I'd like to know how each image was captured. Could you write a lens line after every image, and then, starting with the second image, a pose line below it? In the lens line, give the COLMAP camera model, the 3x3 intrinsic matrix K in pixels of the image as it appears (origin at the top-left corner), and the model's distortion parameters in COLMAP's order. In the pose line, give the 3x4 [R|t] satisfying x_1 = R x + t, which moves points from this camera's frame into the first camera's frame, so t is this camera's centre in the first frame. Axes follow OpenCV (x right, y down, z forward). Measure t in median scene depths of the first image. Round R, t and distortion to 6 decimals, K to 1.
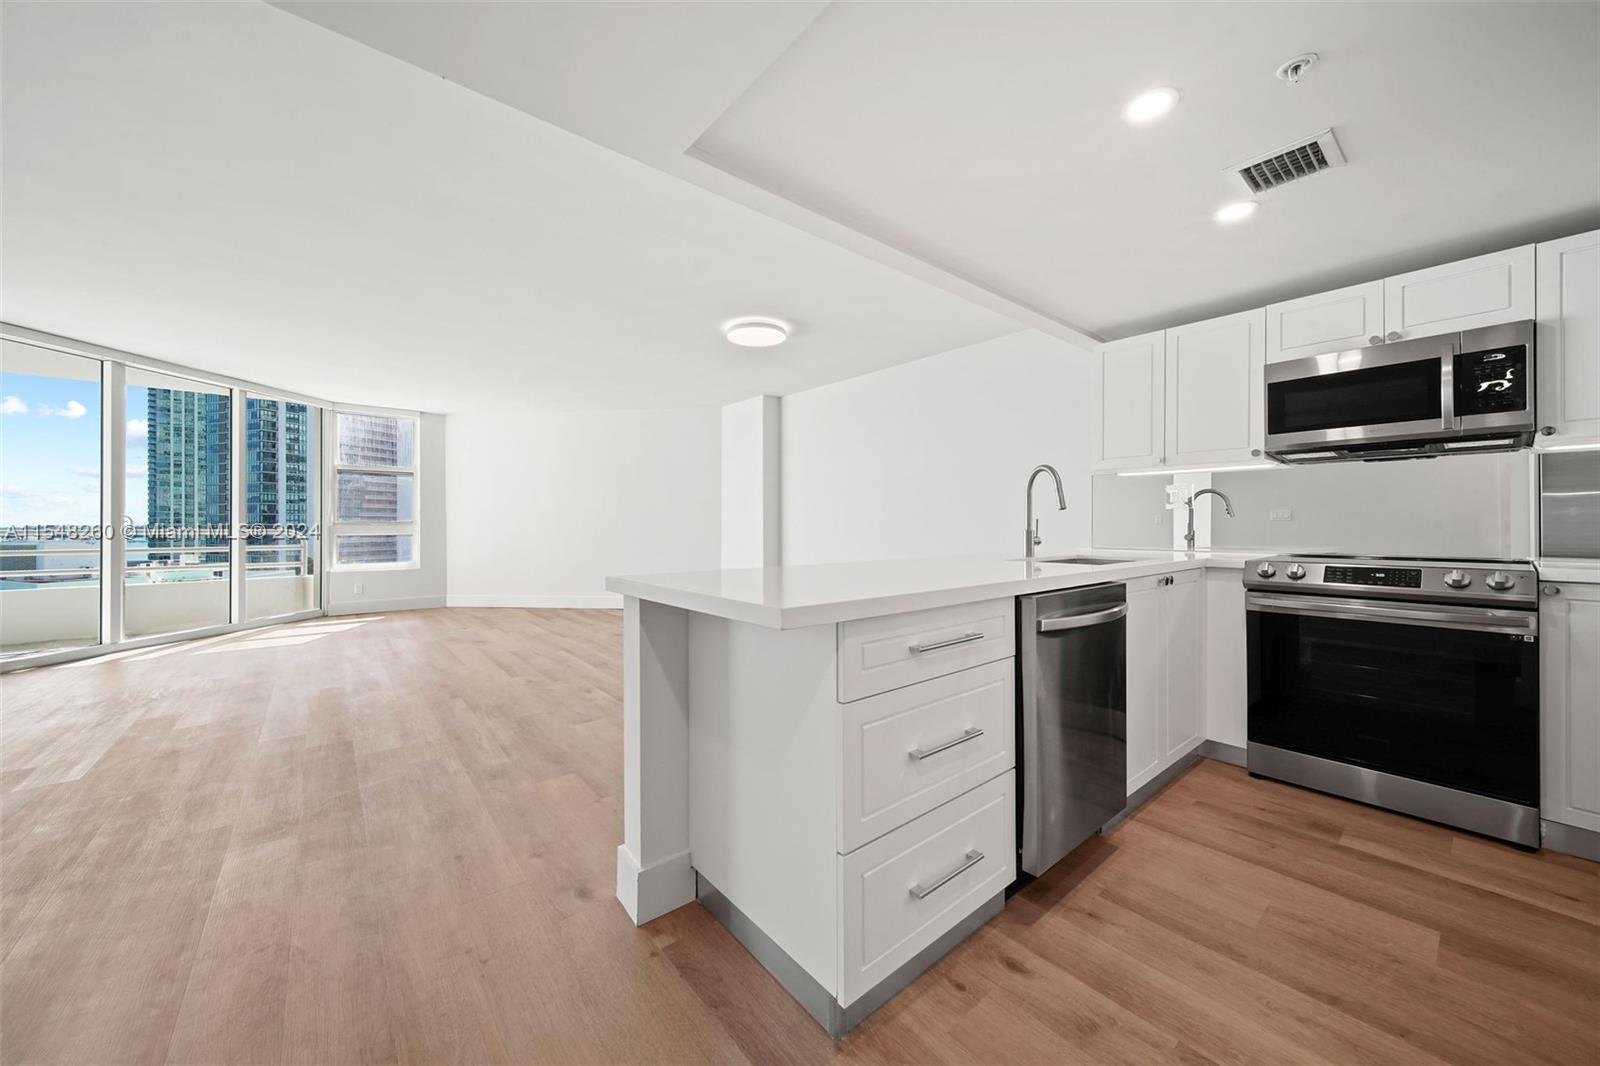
lens RADIAL K [[568.7, 0, 794.9], [0, 568.7, 524.5], [0, 0, 1]] dist [0.007150, -0.002393]
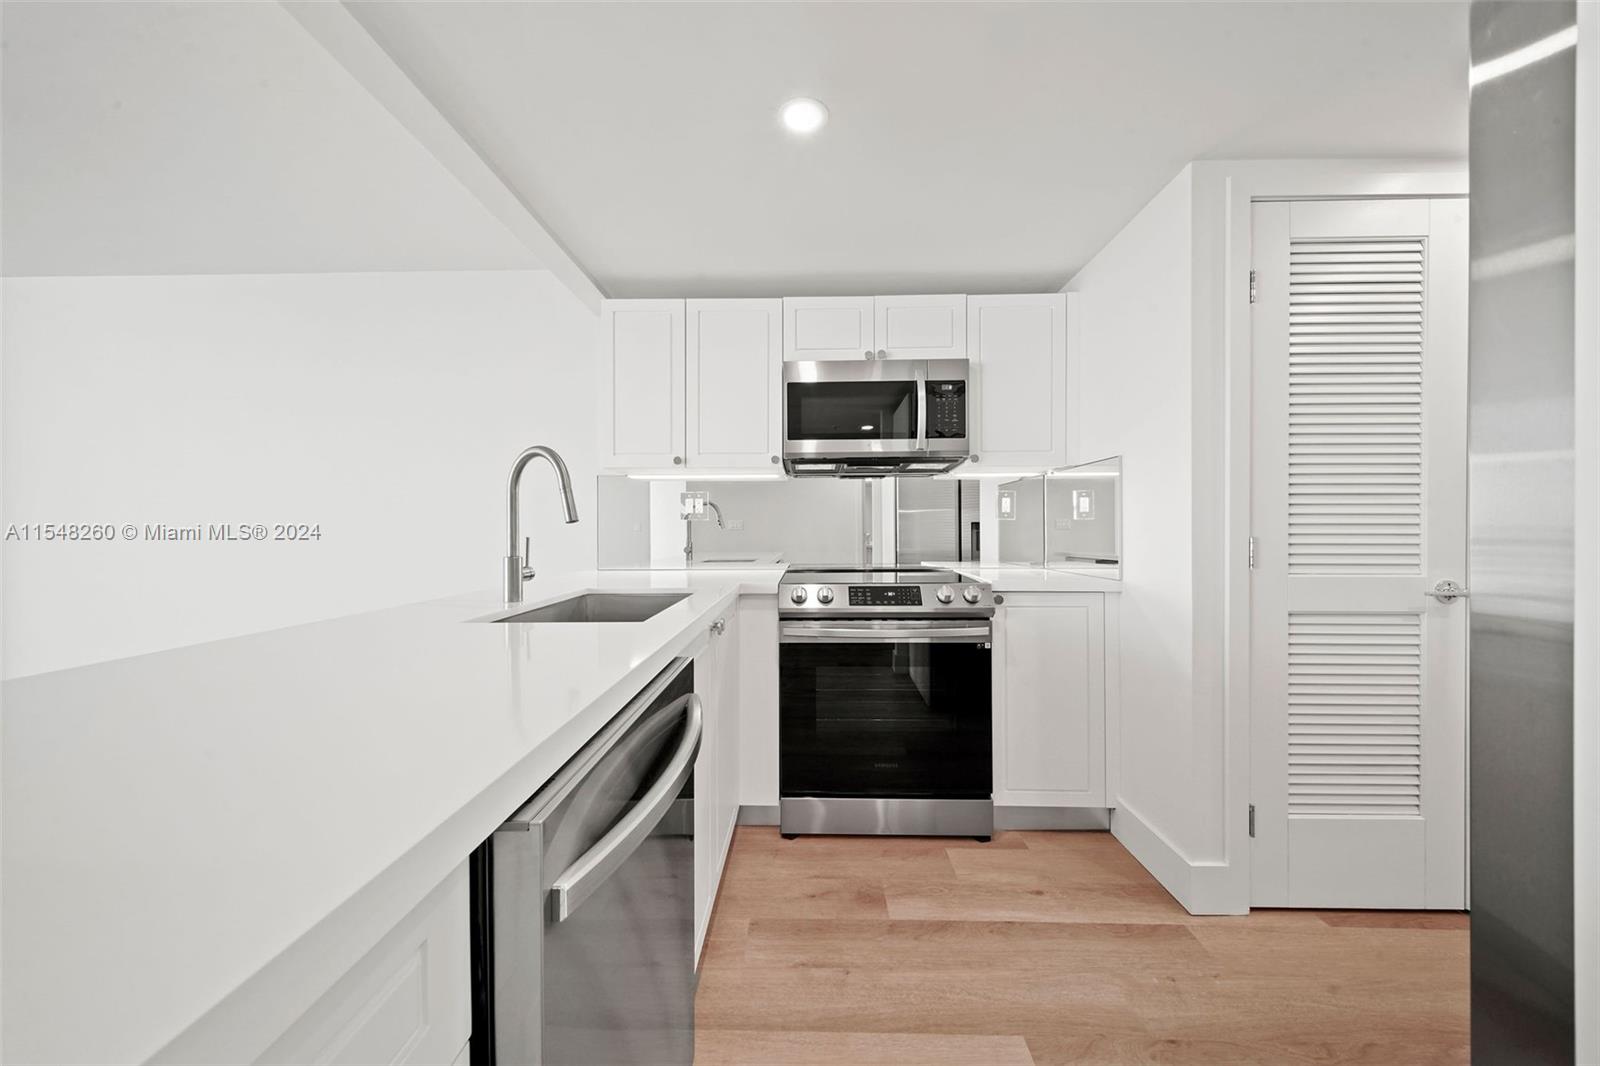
lens RADIAL K [[568.7, 0, 792.7], [0, 568.7, 529.8], [0, 0, 1]] dist [0.007150, -0.002393]
pose [[0.654041, -0.003502, 0.756451, 0.158501], [0.004057, 0.999991, 0.001121, -0.017234], [-0.756448, 0.002336, 0.654049, 0.407557]]
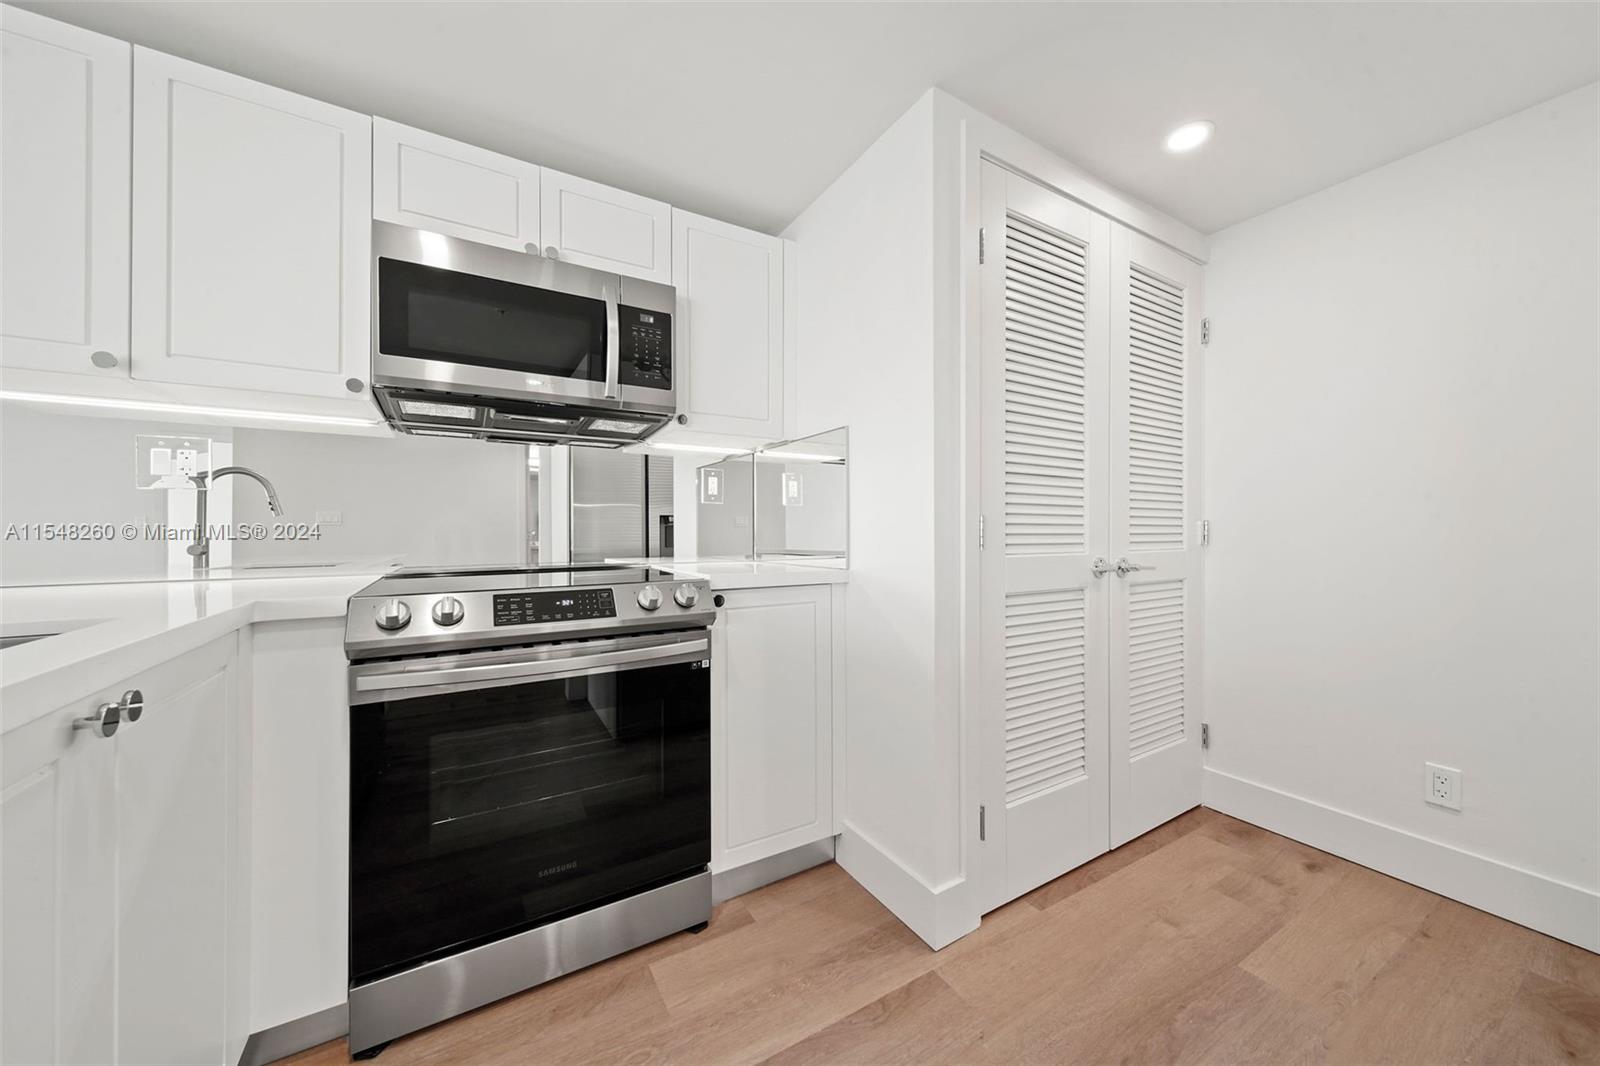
lens RADIAL K [[568.7, 0, 799.3], [0, 568.7, 528.6], [0, 0, 1]] dist [0.007150, -0.002393]
pose [[0.145214, 0.005025, 0.989387, 0.361132], [0.003565, 0.999978, -0.005602, 0.009491], [-0.989394, 0.004341, 0.145193, 0.535387]]
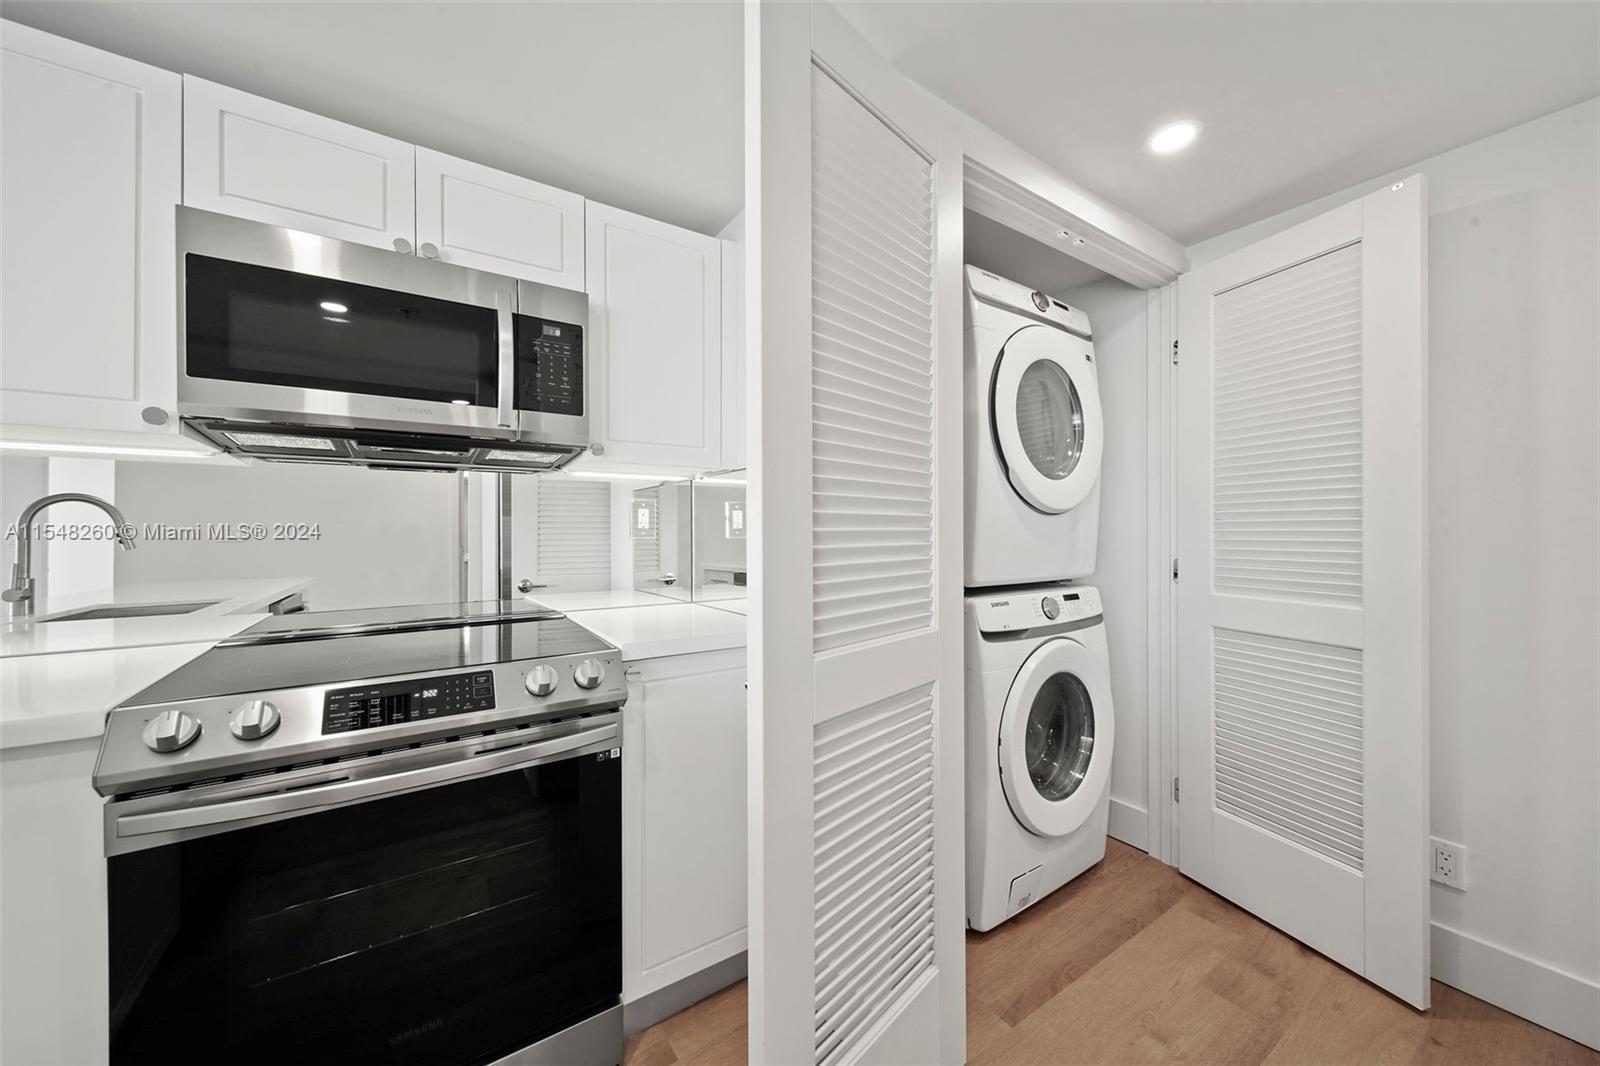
lens RADIAL K [[568.7, 0, 793.1], [0, 568.7, 527.9], [0, 0, 1]] dist [0.007150, -0.002393]
pose [[0.096223, 0.003700, 0.995353, 0.456361], [0.005001, 0.999979, -0.004201, -0.042536], [-0.995347, 0.005381, 0.096202, 0.518839]]
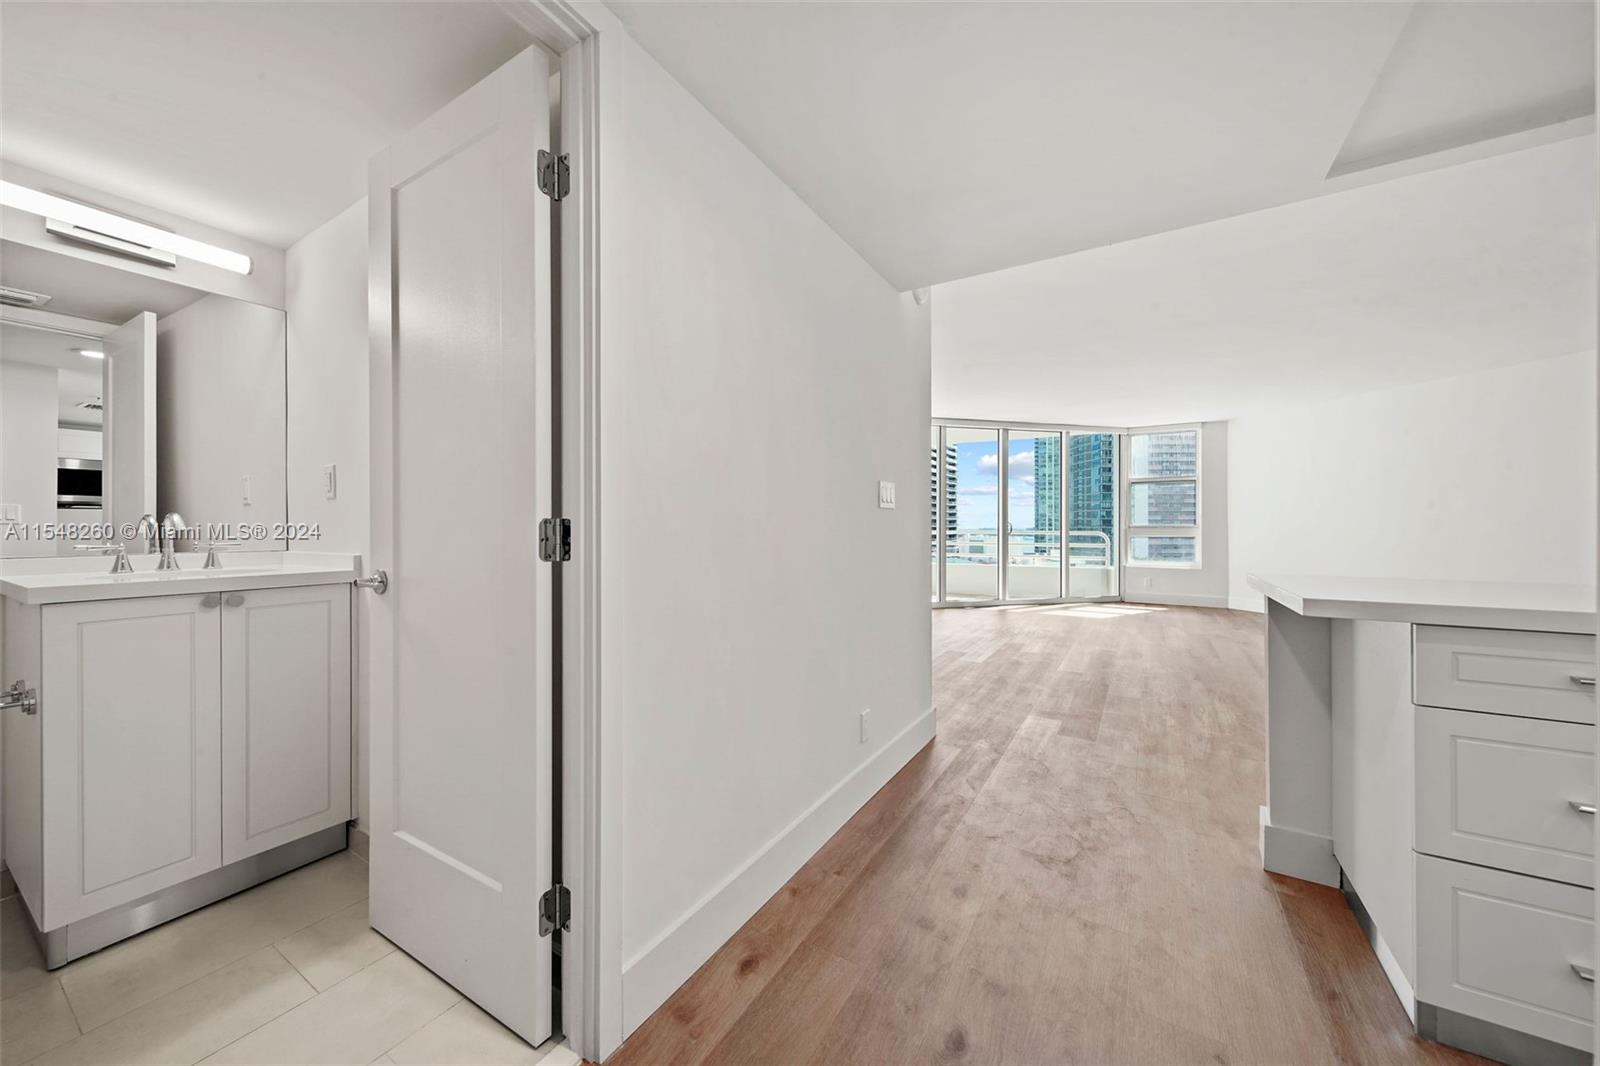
lens RADIAL K [[568.7, 0, 789.6], [0, 568.7, 523.9], [0, 0, 1]] dist [0.007150, -0.002393]
pose [[0.311877, -0.004843, -0.950110, 0.316903], [-0.001263, 0.999984, -0.005512, -0.001843], [0.950122, 0.002919, 0.311866, -0.175821]]
